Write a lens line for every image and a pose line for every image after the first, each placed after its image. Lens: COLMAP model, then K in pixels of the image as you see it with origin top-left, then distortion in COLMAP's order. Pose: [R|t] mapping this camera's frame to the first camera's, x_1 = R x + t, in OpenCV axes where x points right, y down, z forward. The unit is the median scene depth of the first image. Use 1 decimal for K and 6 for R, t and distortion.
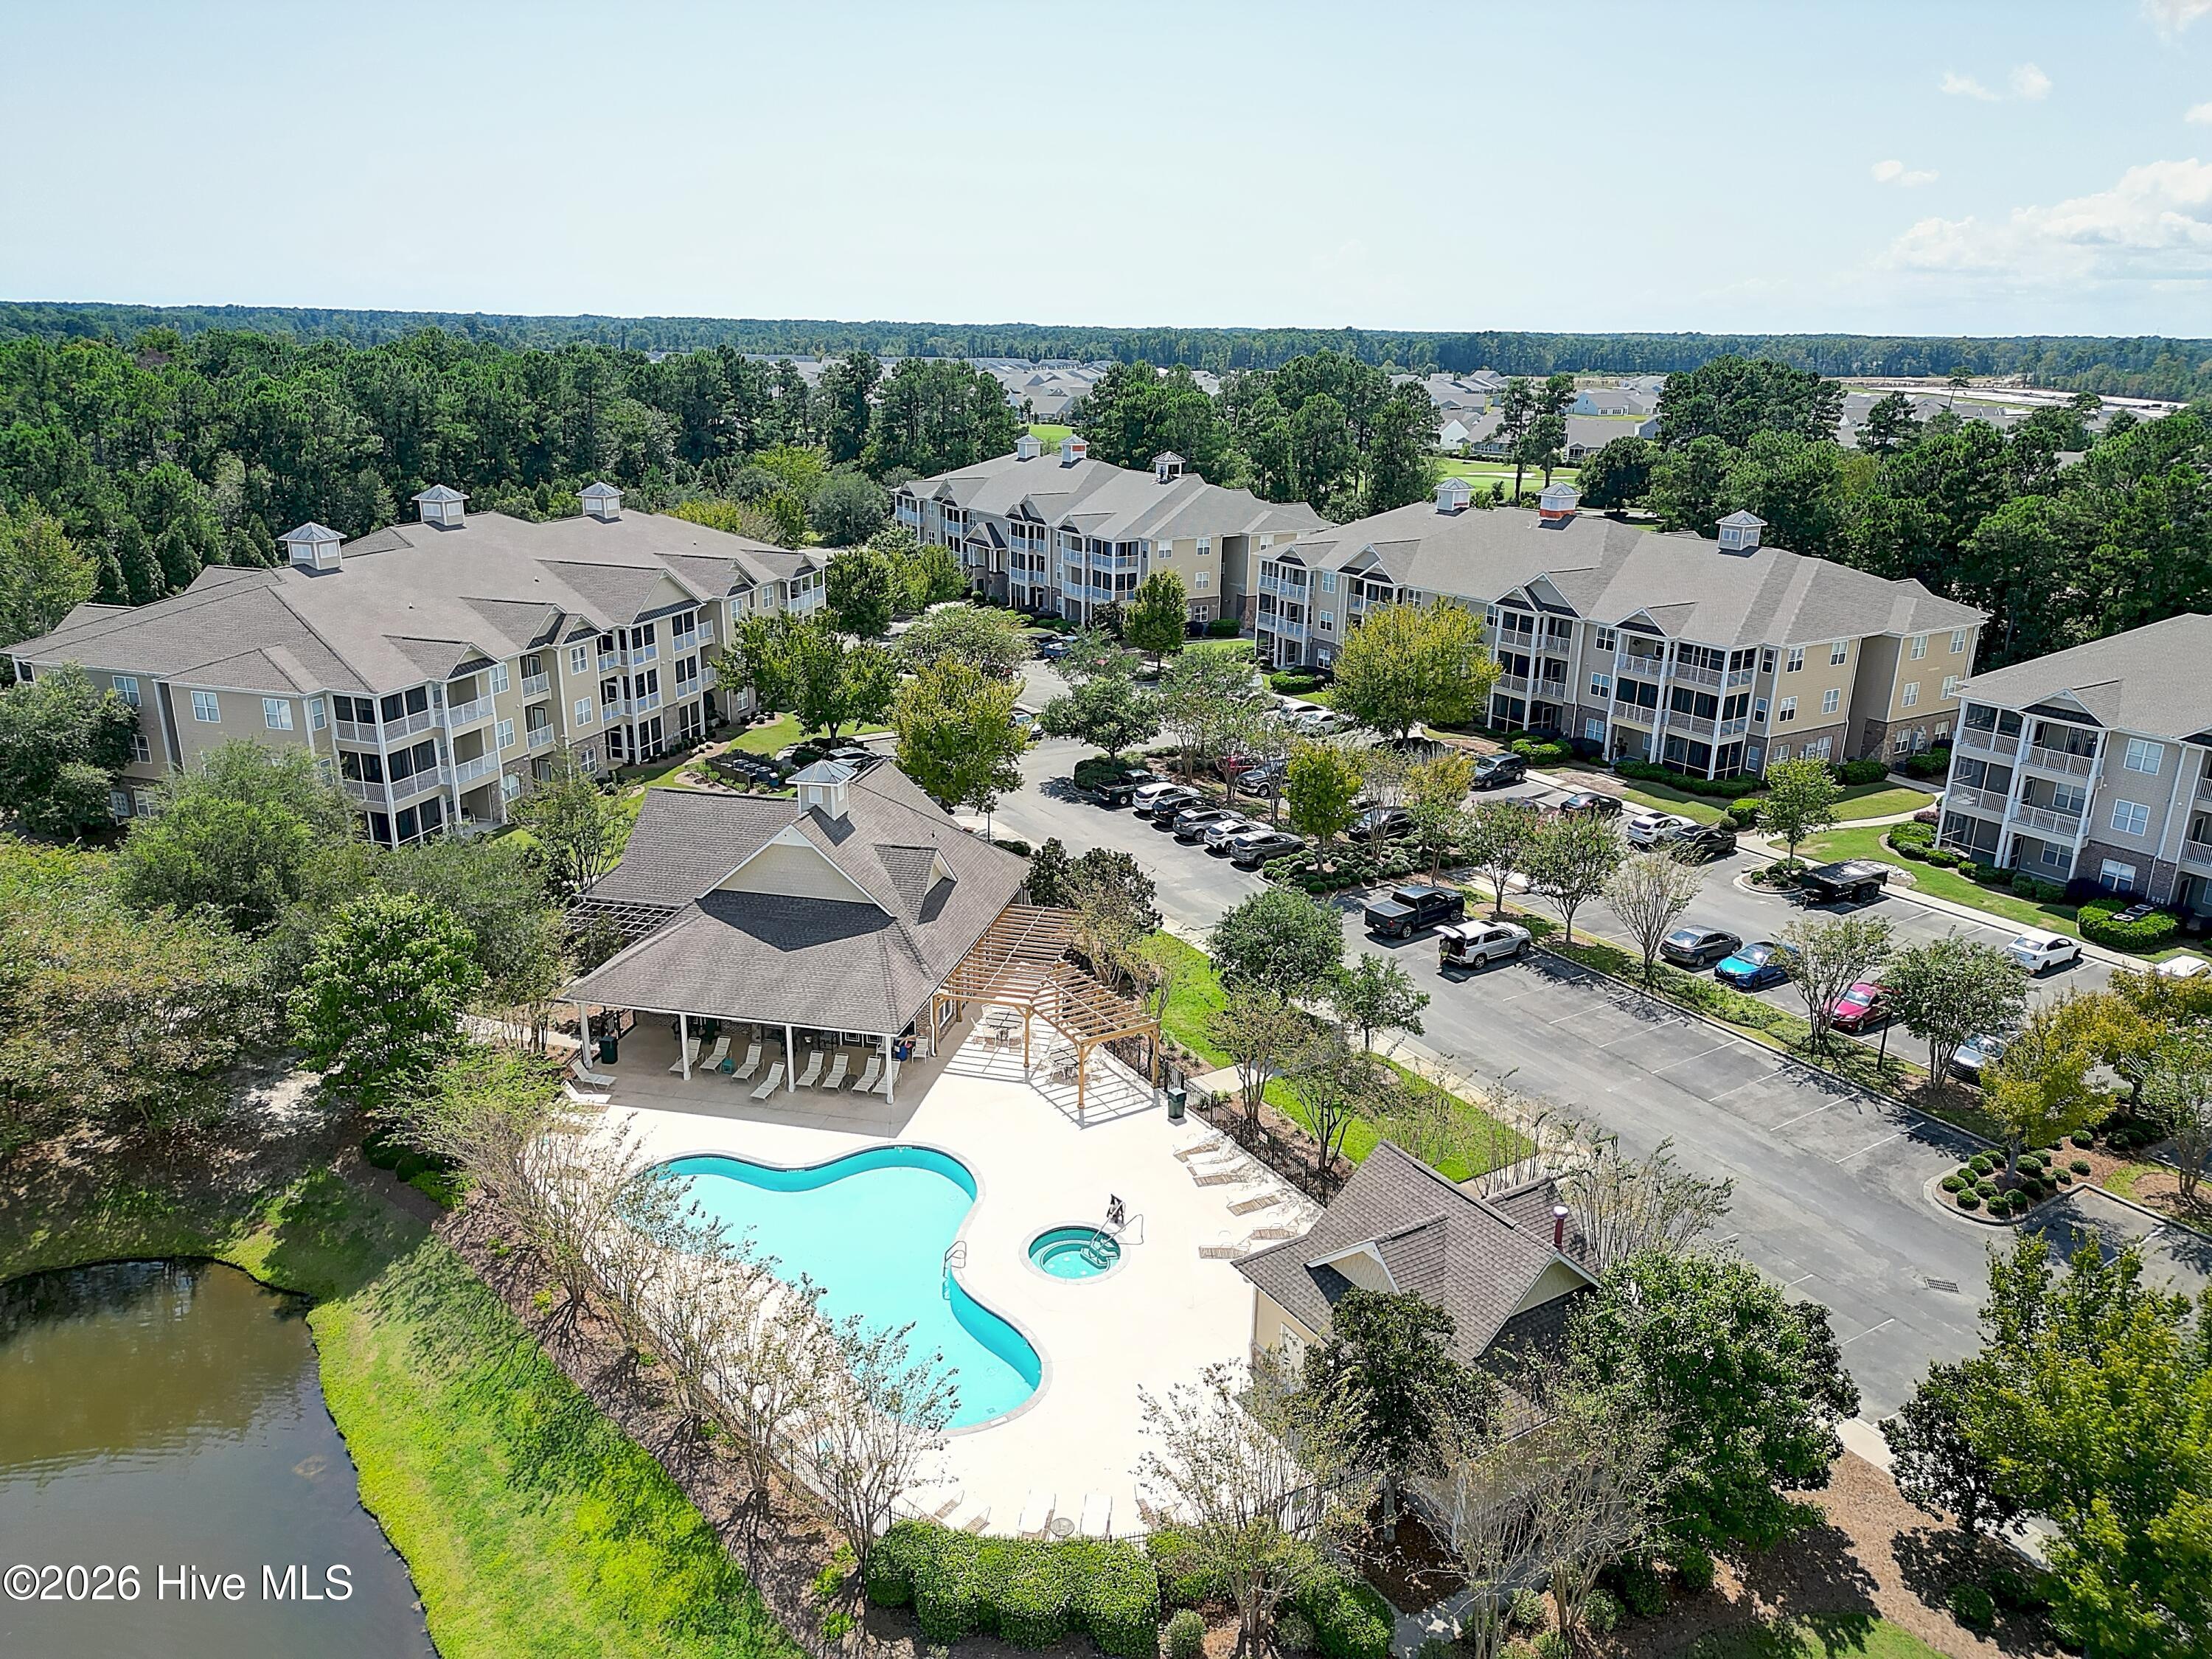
lens RADIAL K [[1553.9, 0, 1106.0], [0, 1553.9, 829.5], [0, 0, 1]] dist [0.114591, -0.135829]
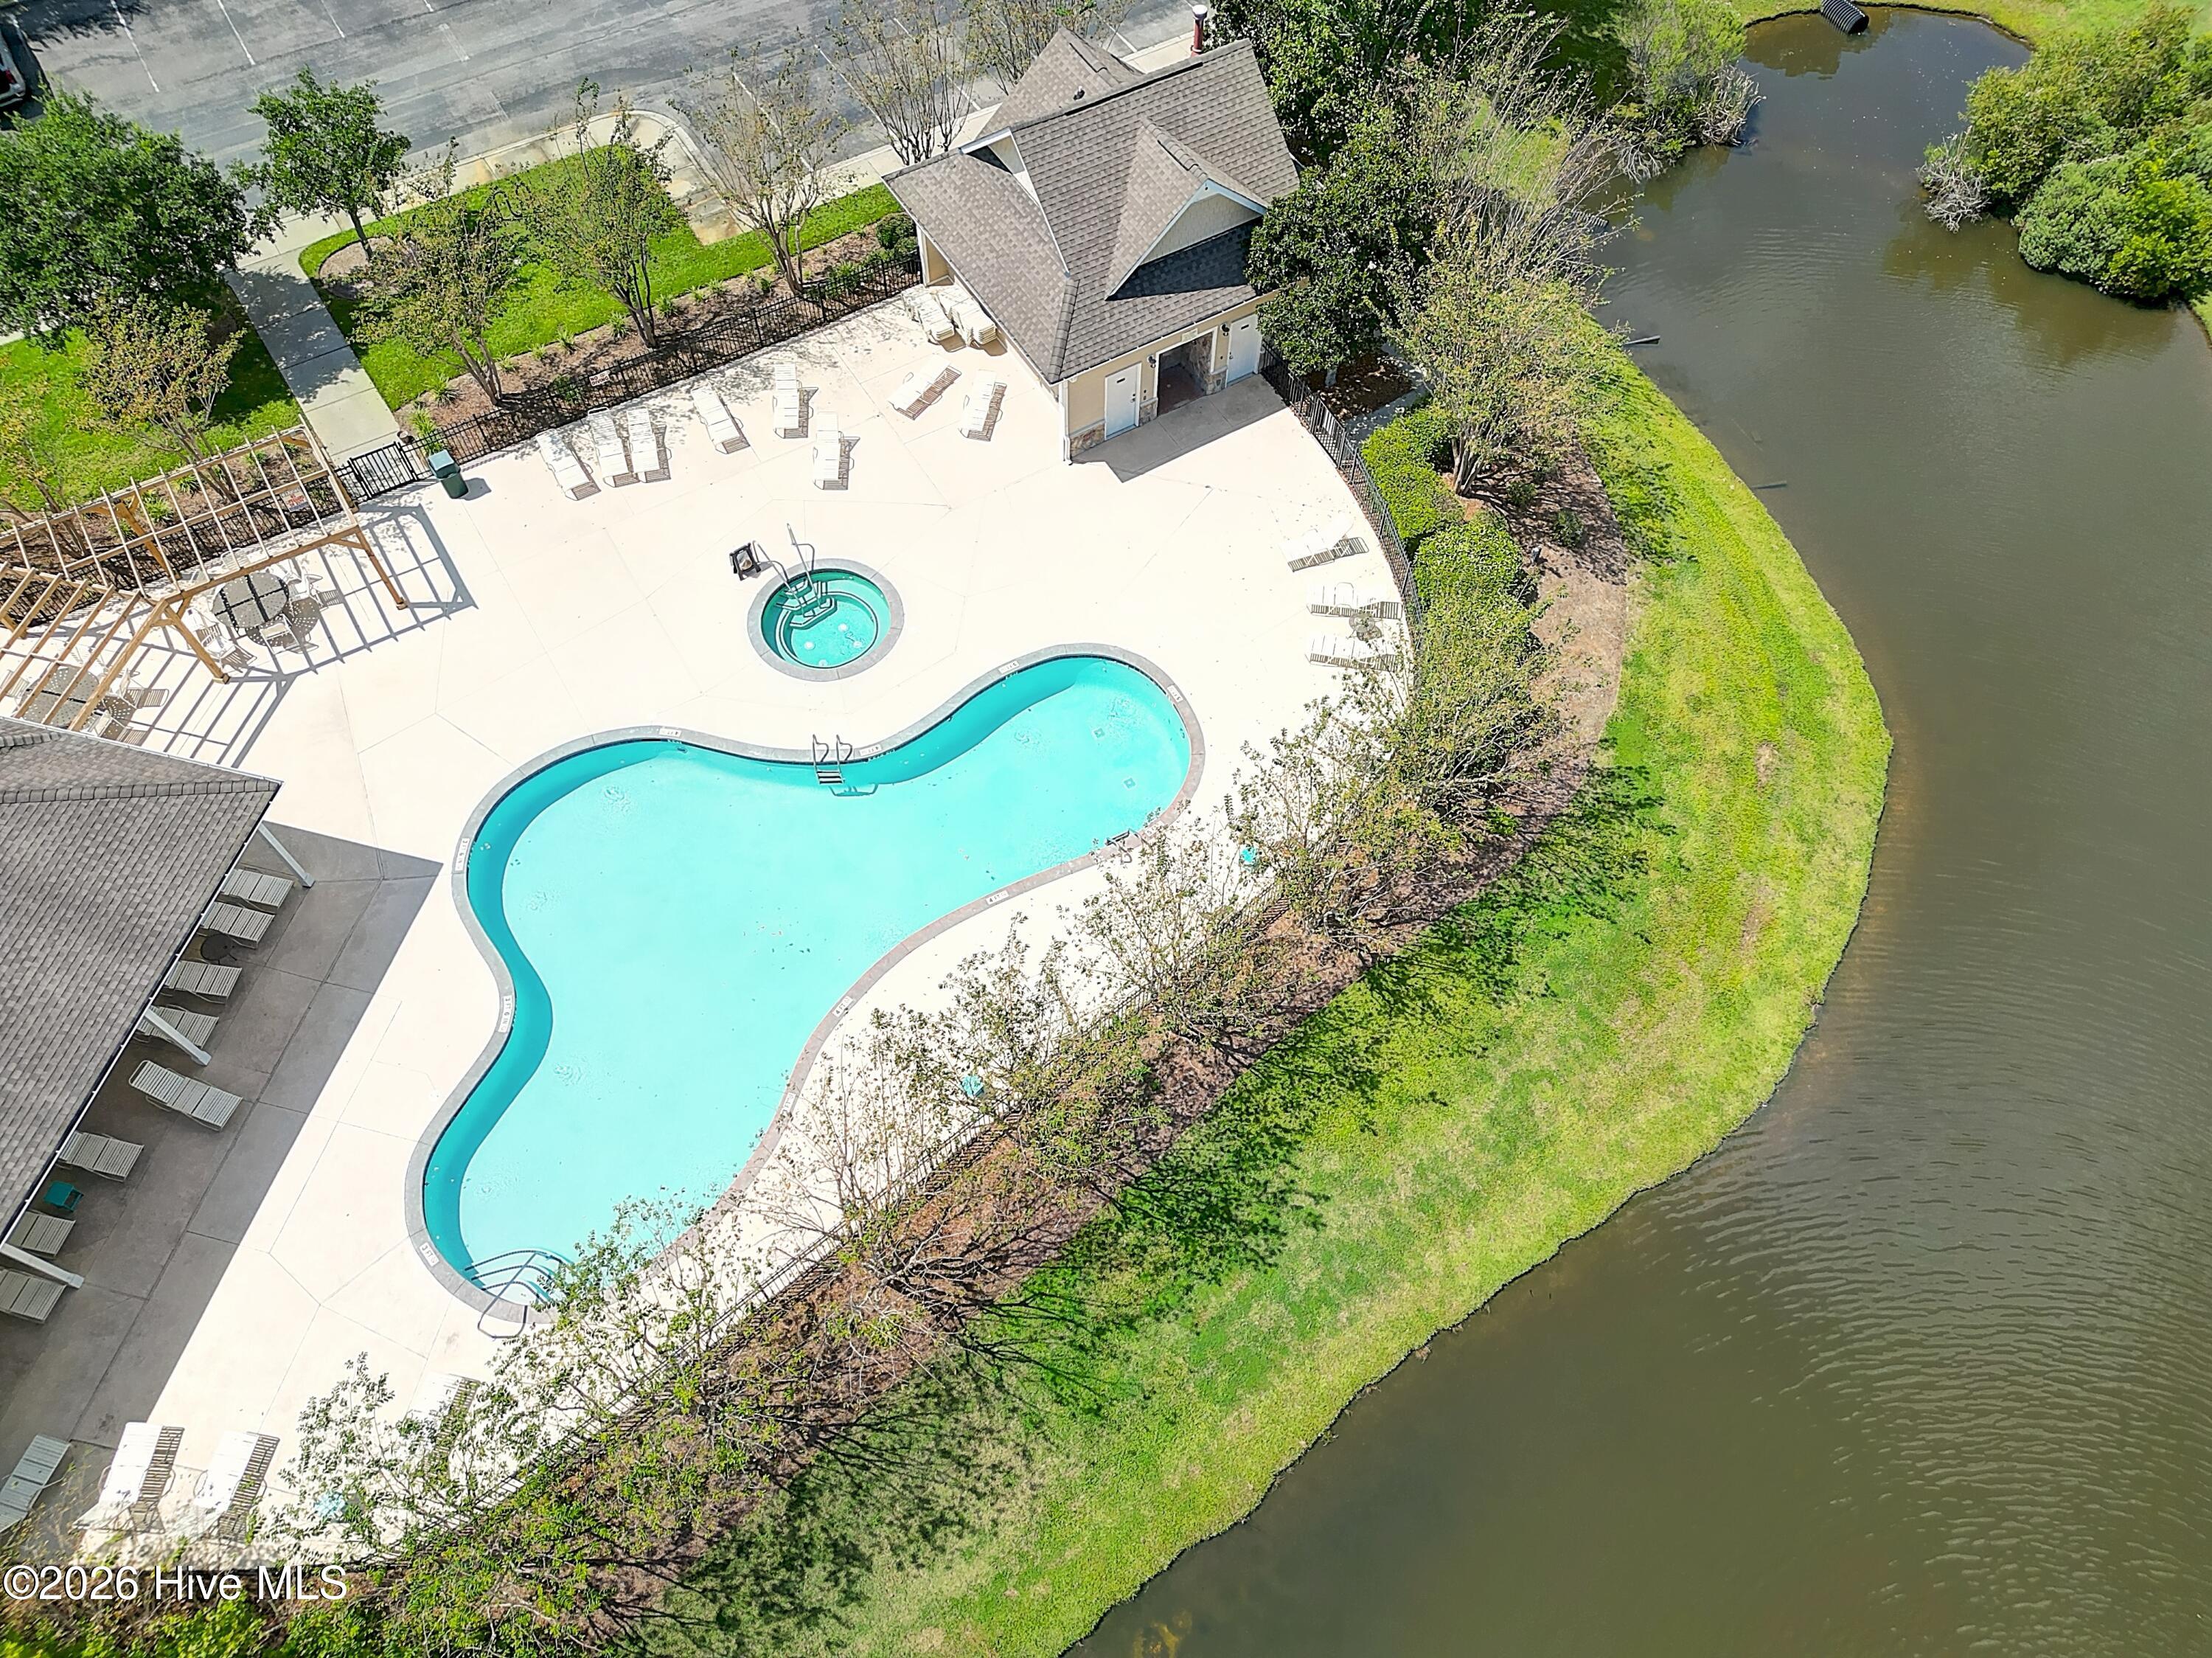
lens RADIAL K [[1554.2, 0, 1106.0], [0, 1554.2, 829.0], [0, 0, 1]] dist [0.114591, -0.135829]
pose [[0.019413, -0.866709, 0.498437, -0.546830], [0.300430, 0.480548, 0.823902, -0.281115], [-0.953606, 0.133751, 0.269714, 0.833065]]
